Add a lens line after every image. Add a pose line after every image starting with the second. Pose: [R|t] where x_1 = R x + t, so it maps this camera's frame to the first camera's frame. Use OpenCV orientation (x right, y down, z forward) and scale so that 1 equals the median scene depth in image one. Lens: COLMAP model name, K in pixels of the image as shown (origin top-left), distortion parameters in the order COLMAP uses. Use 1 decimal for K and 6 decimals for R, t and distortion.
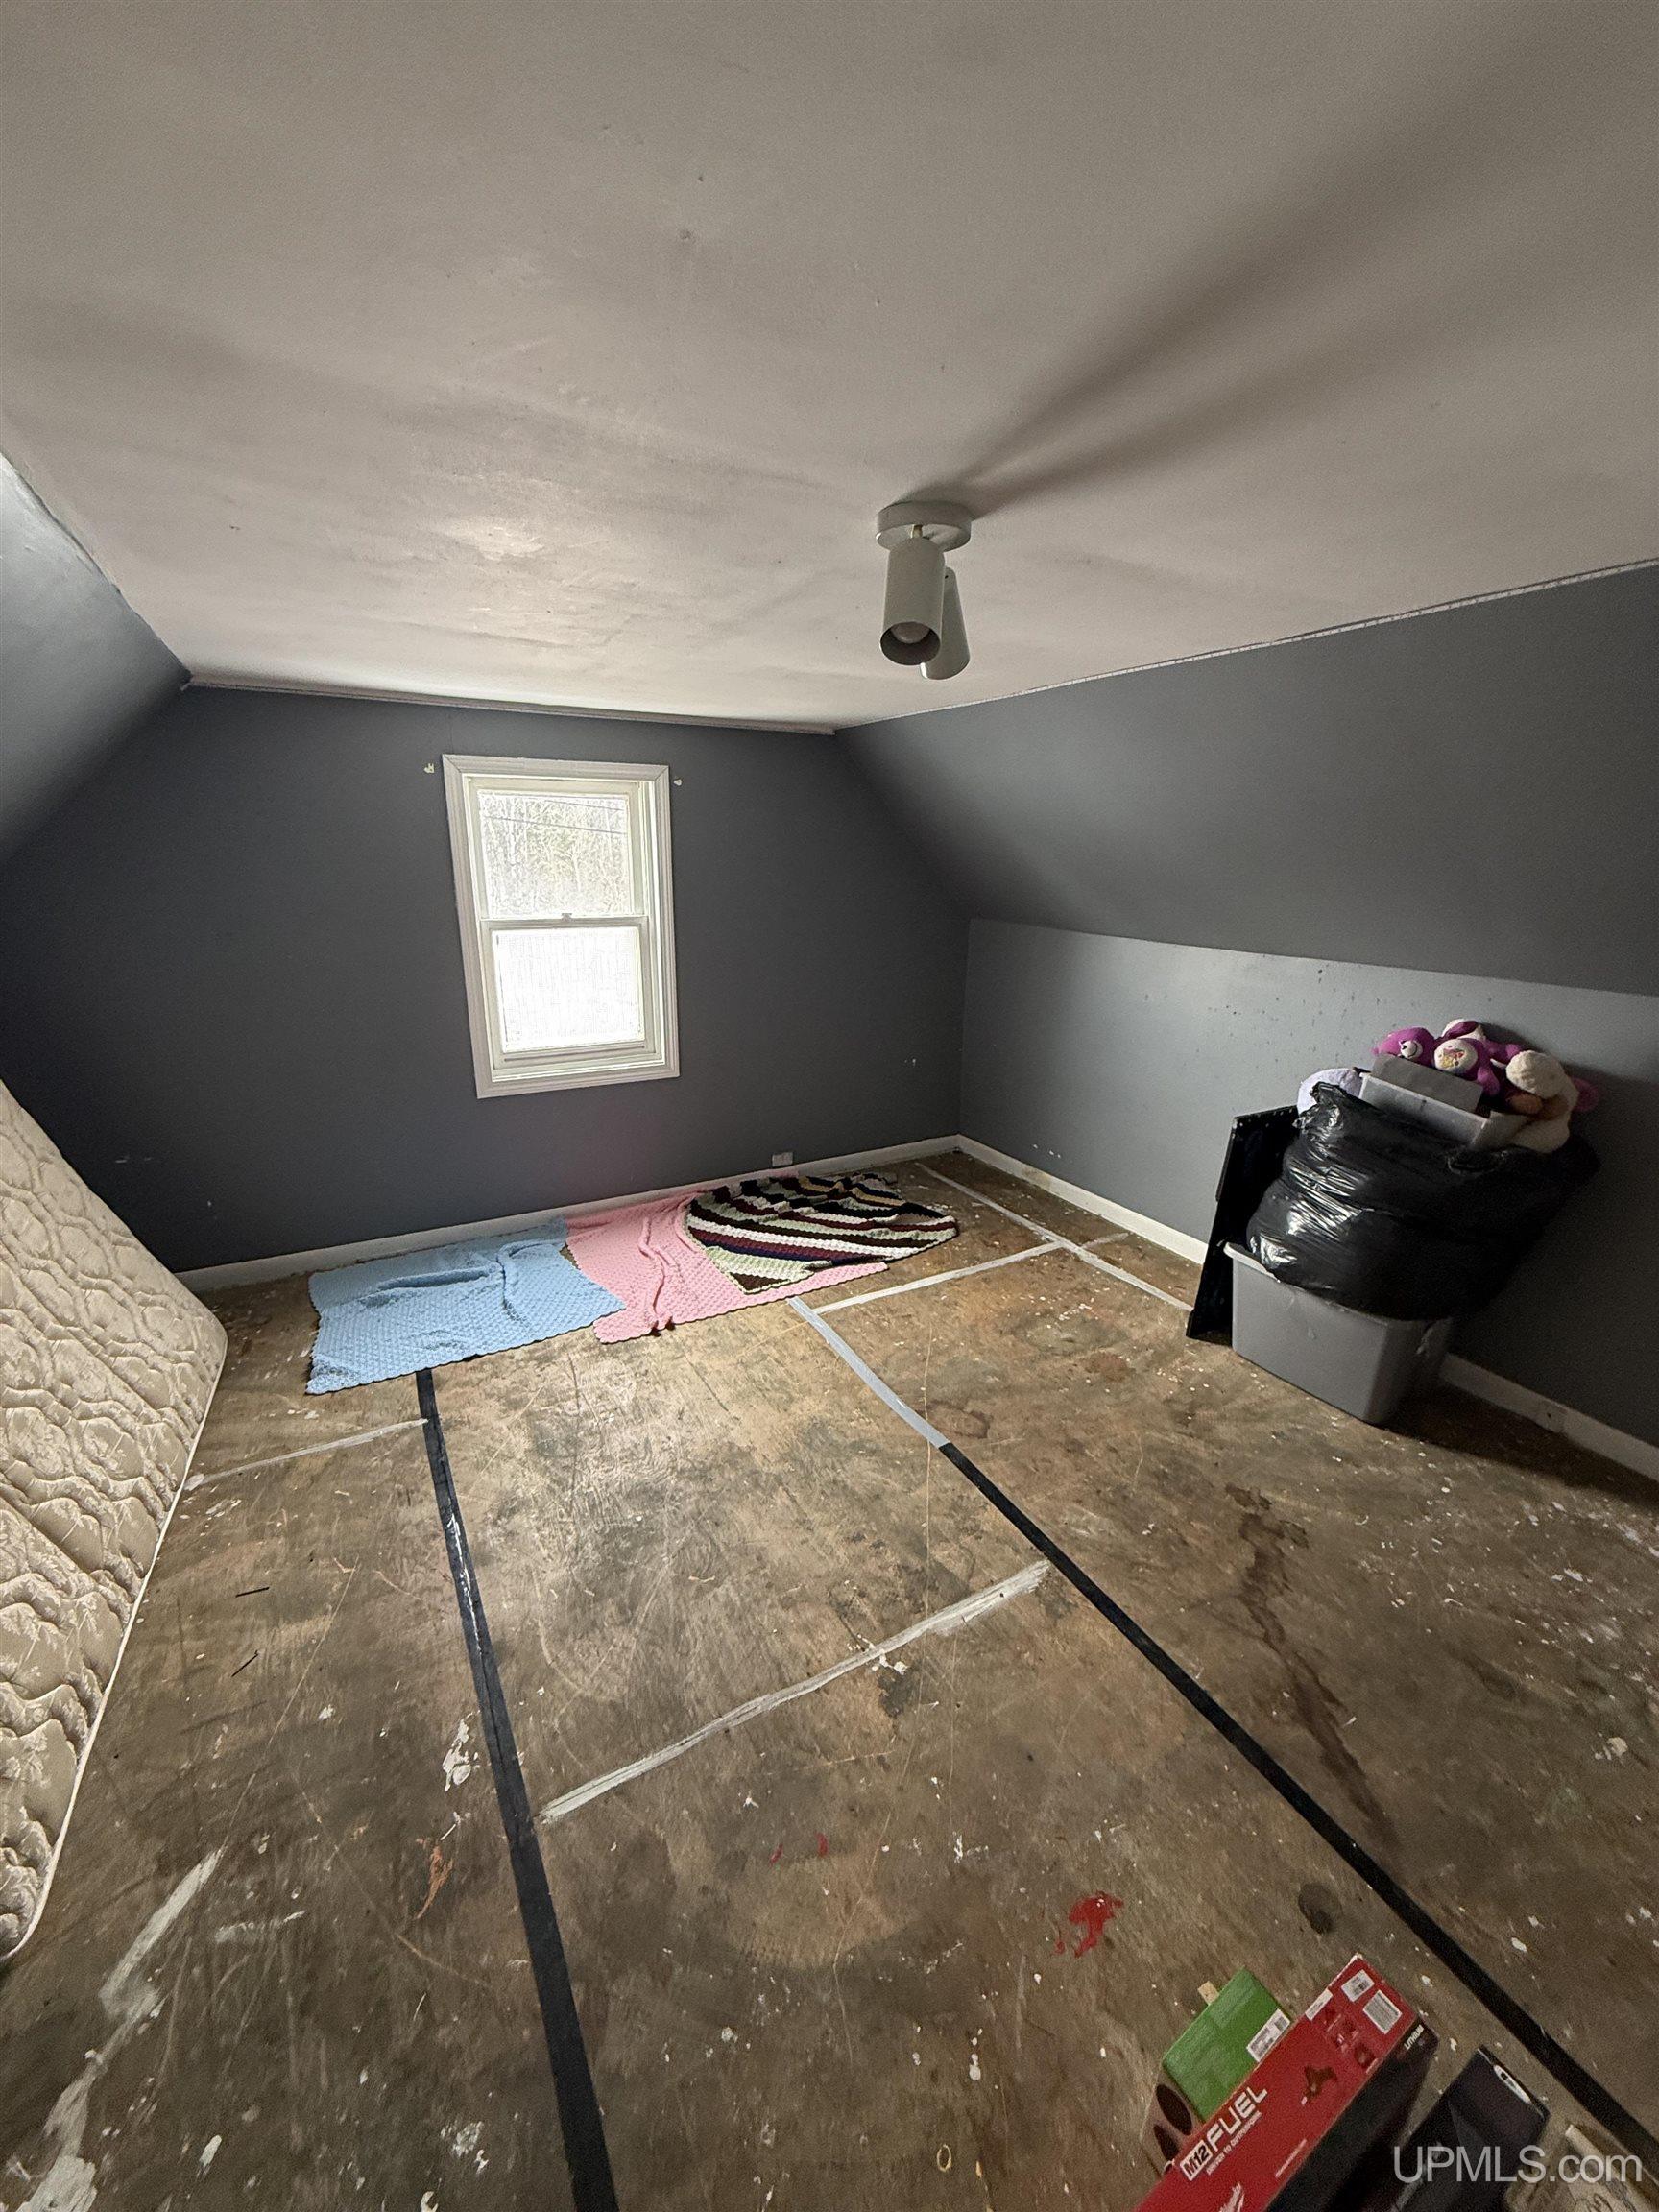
lens RADIAL K [[885.3, 0, 837.4], [0, 885.3, 1110.5], [0, 0, 1]] dist [0.005737, -0.001336]
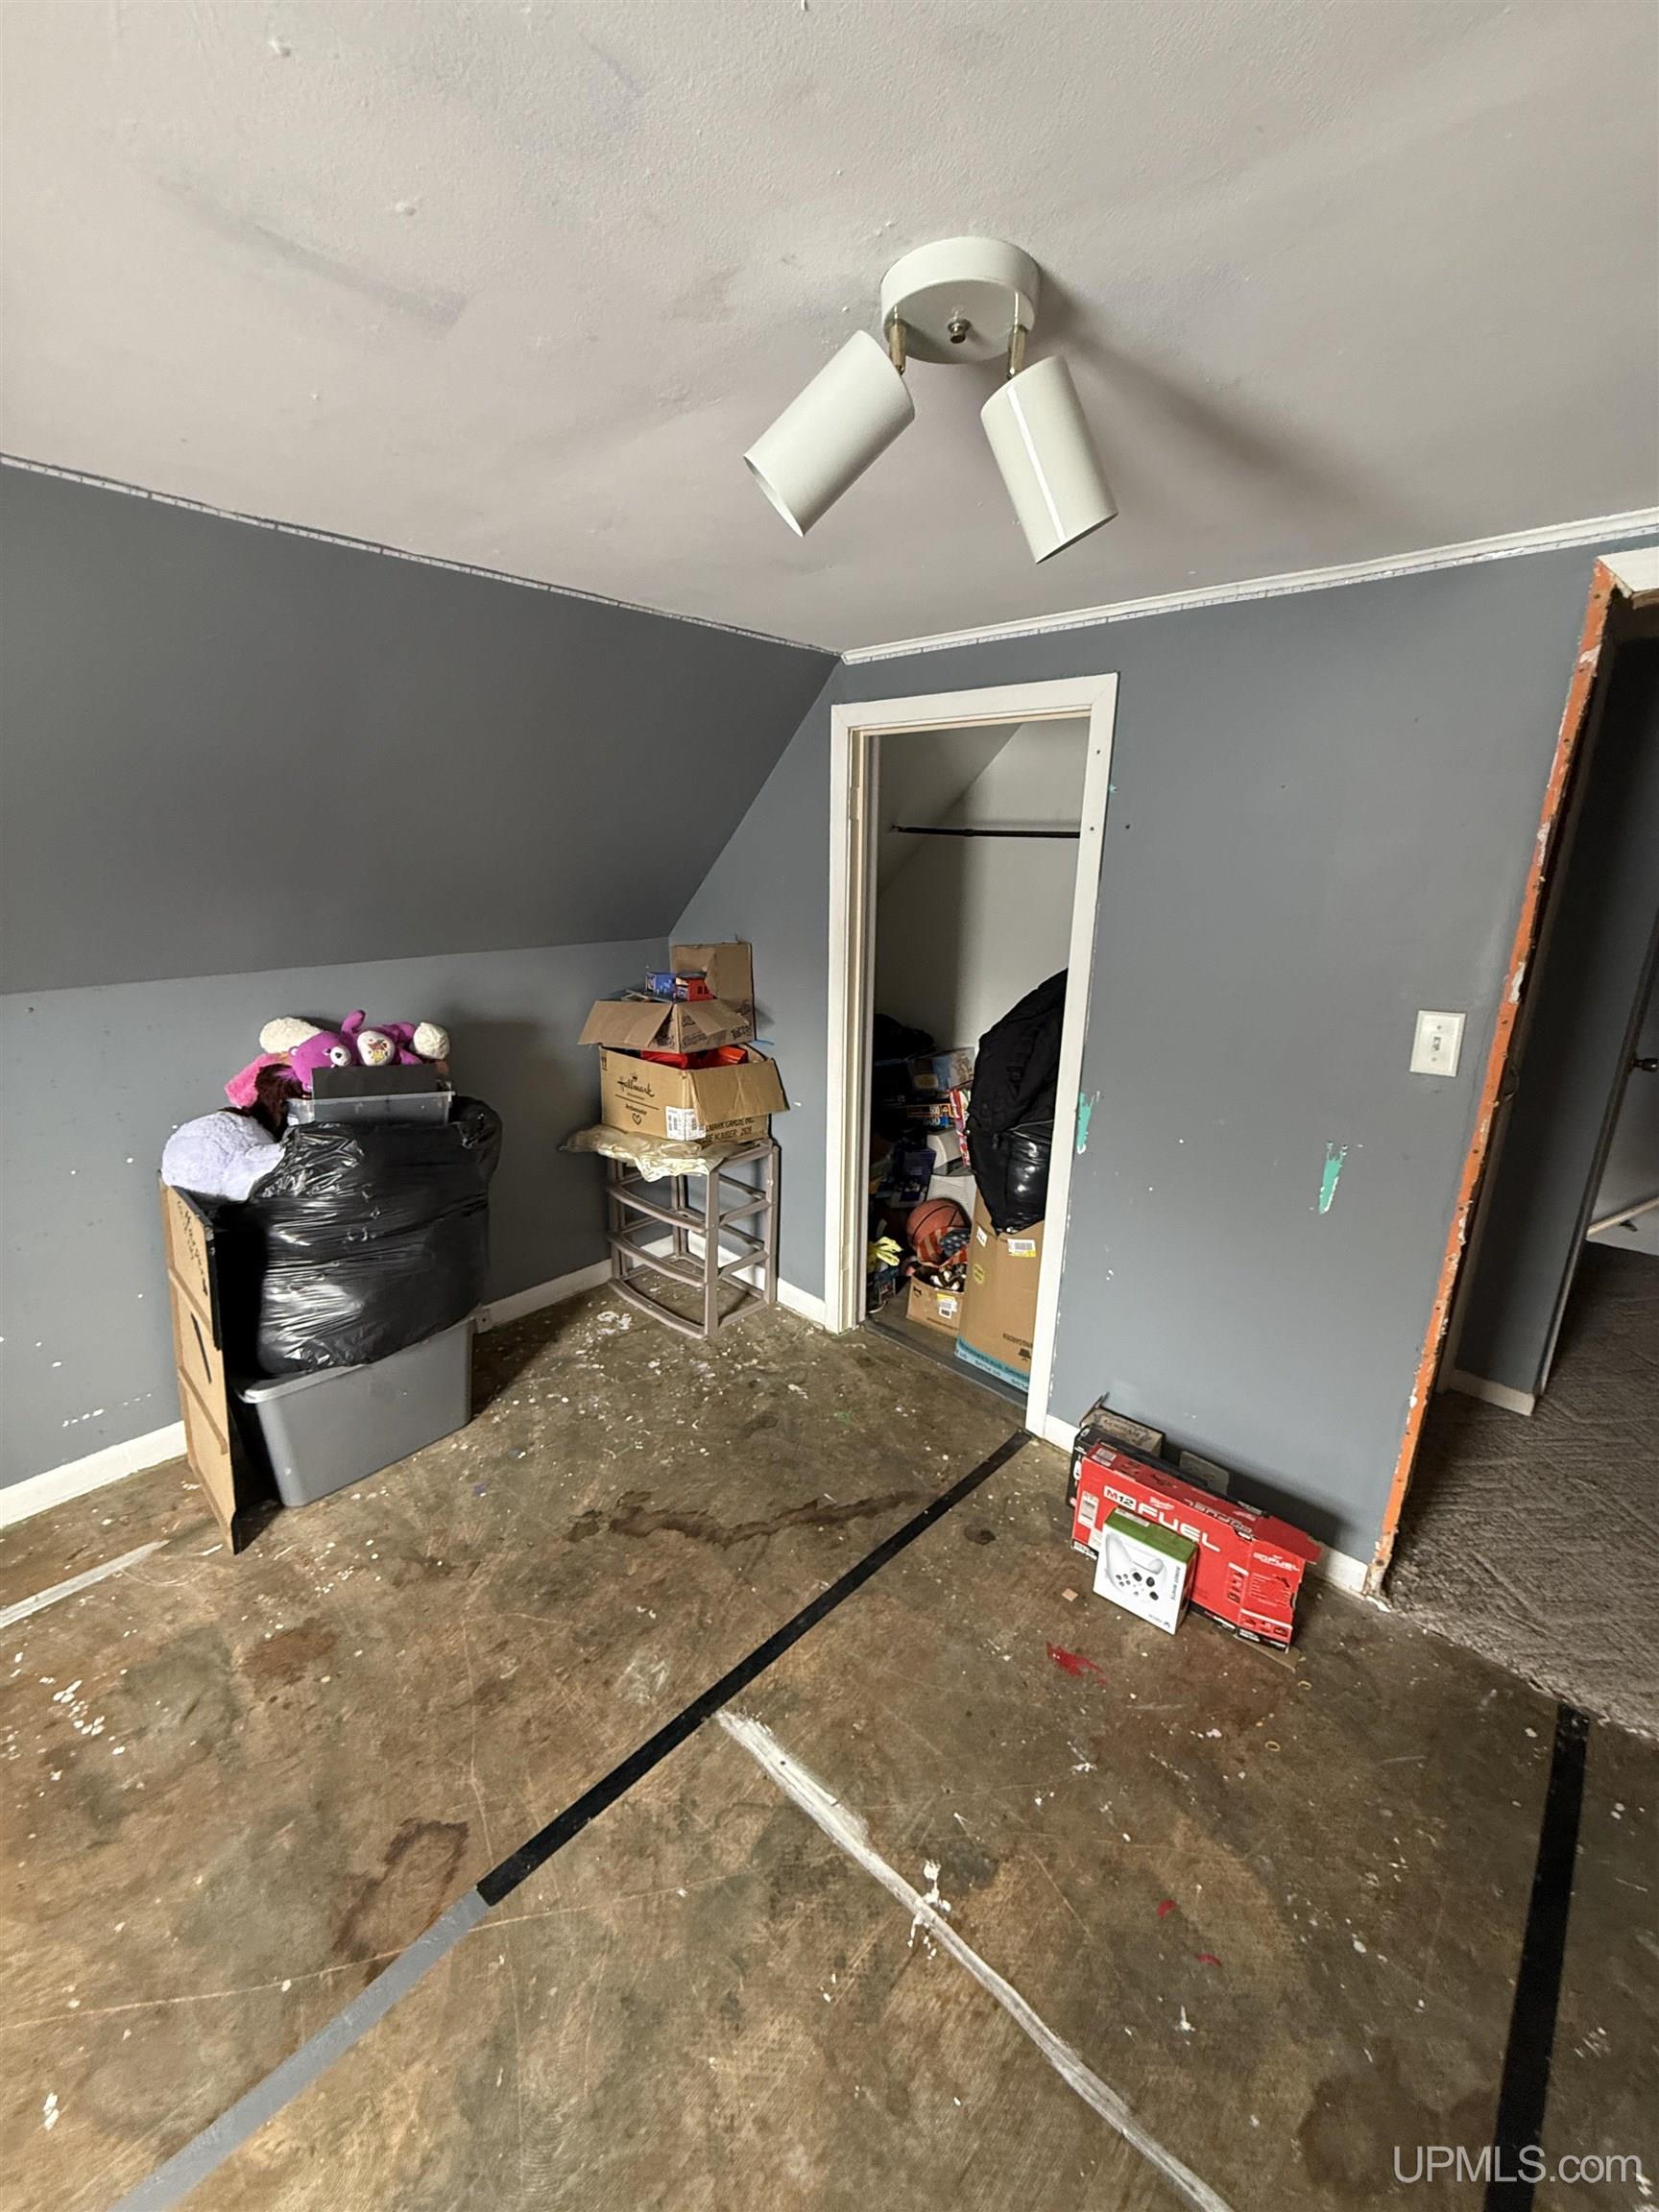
lens RADIAL K [[885.3, 0, 829.6], [0, 885.3, 1092.2], [0, 0, 1]] dist [0.005737, -0.001336]
pose [[-0.306684, -0.268463, 0.913166, -0.385333], [0.256885, 0.900450, 0.350999, -0.262906], [-0.916491, 0.342225, -0.207189, 0.887618]]
